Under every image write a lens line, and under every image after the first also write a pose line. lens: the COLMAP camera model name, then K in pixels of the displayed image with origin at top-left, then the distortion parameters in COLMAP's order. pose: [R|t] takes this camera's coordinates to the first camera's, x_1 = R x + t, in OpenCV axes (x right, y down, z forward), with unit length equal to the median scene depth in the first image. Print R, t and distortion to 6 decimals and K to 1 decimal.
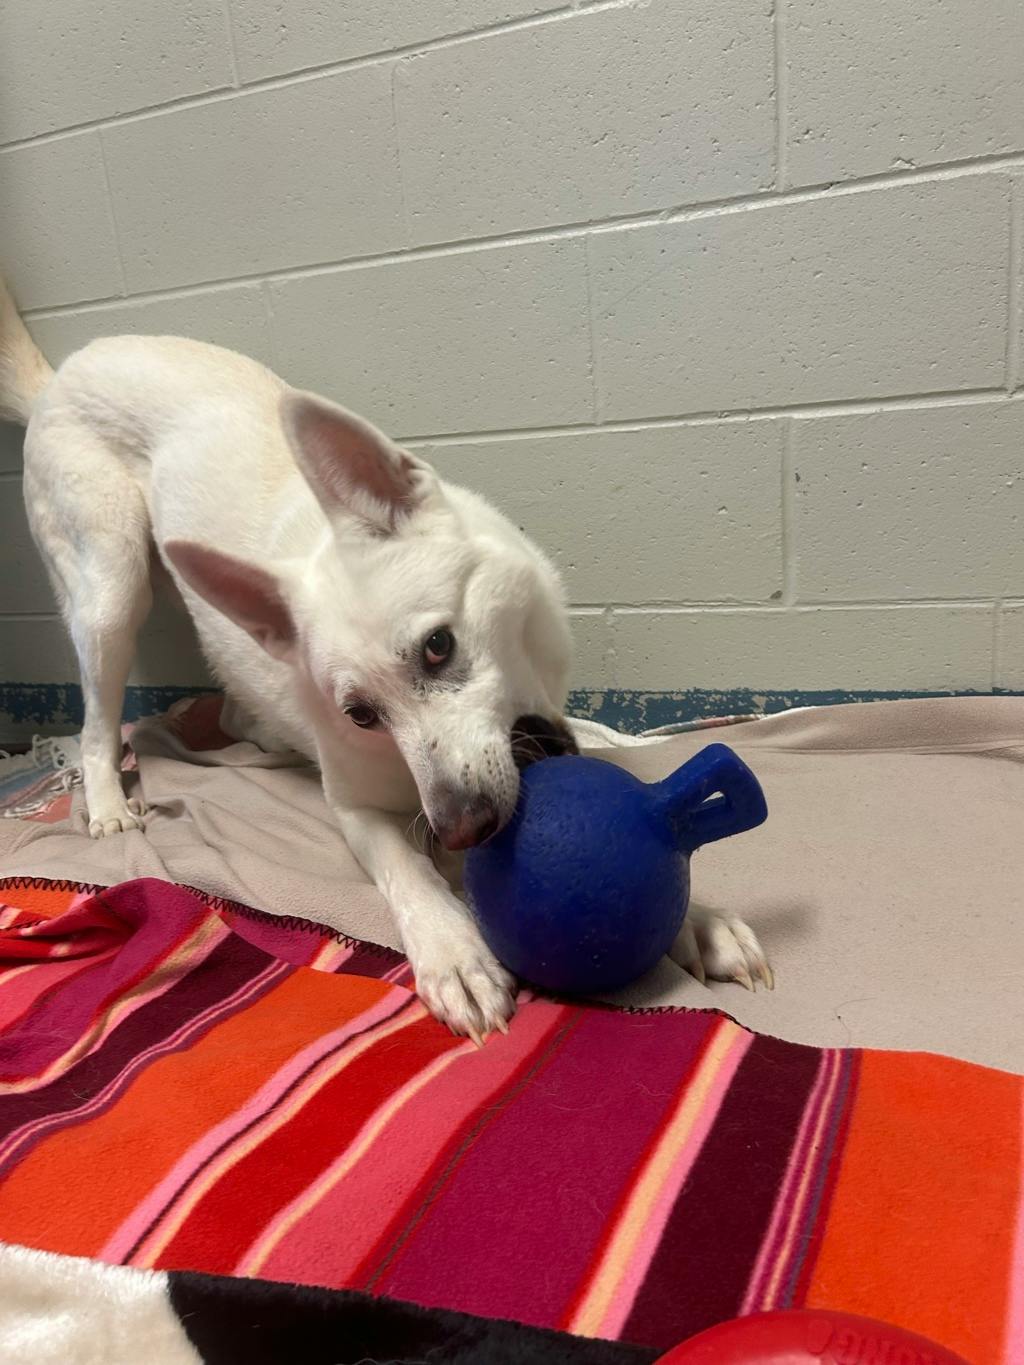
lens RADIAL K [[1035.9, 0, 496.2], [0, 1035.9, 677.1], [0, 0, 1]] dist [0.047267, -0.057423]
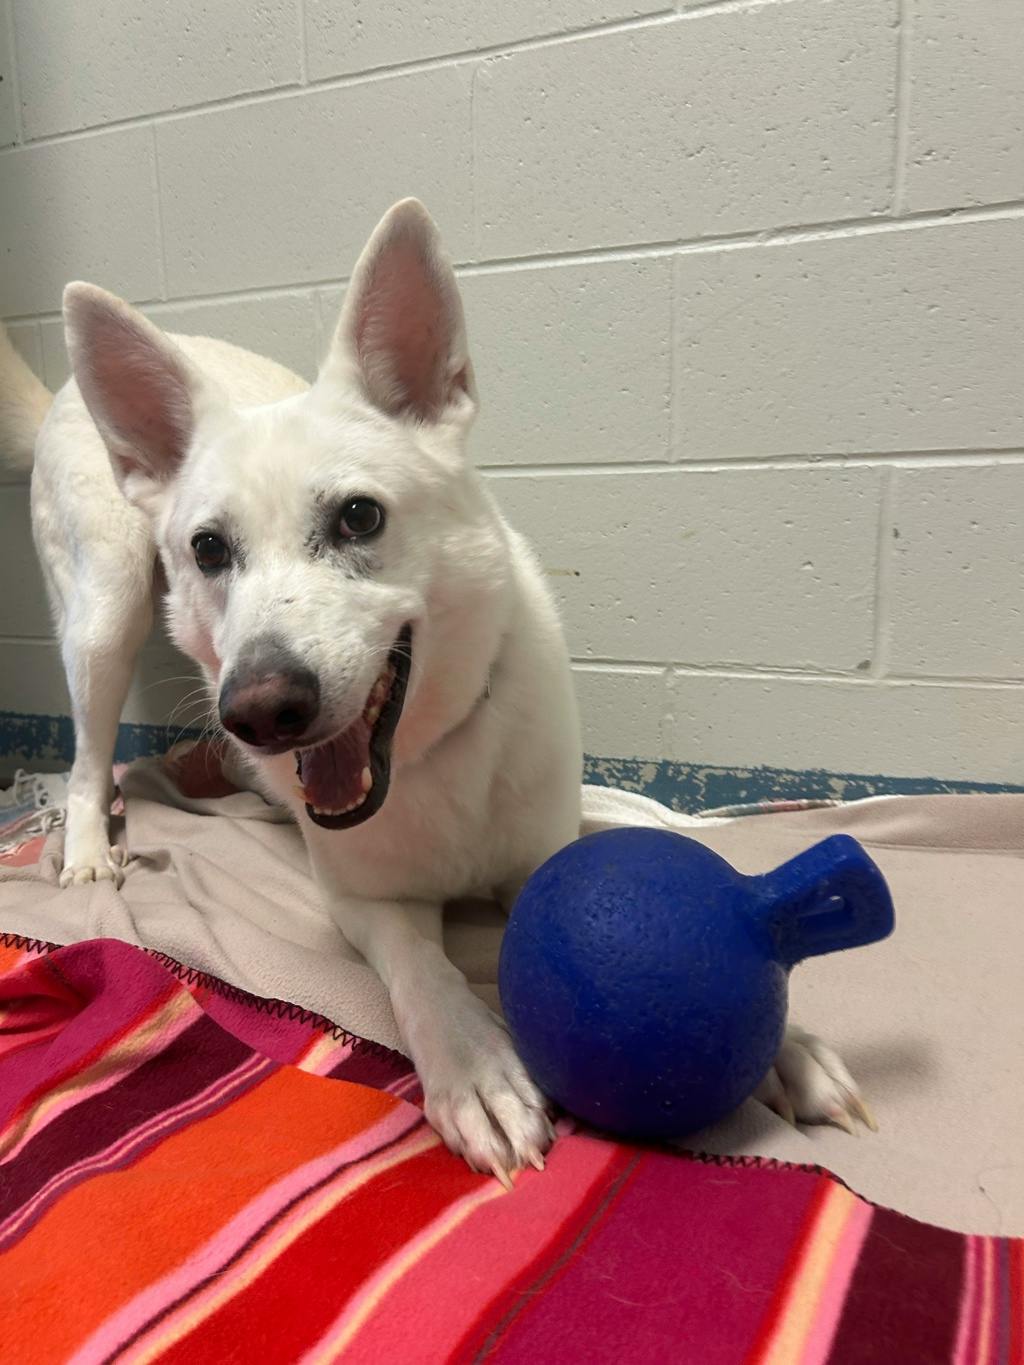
lens RADIAL K [[1018.0, 0, 511.1], [0, 1018.0, 684.0], [0, 0, 1]] dist [0.031775, -0.041566]
pose [[0.997446, 0.071219, -0.005390, -0.023549], [-0.071423, 0.994381, -0.078135, 0.027278], [-0.000205, 0.078321, 0.996928, 0.147433]]
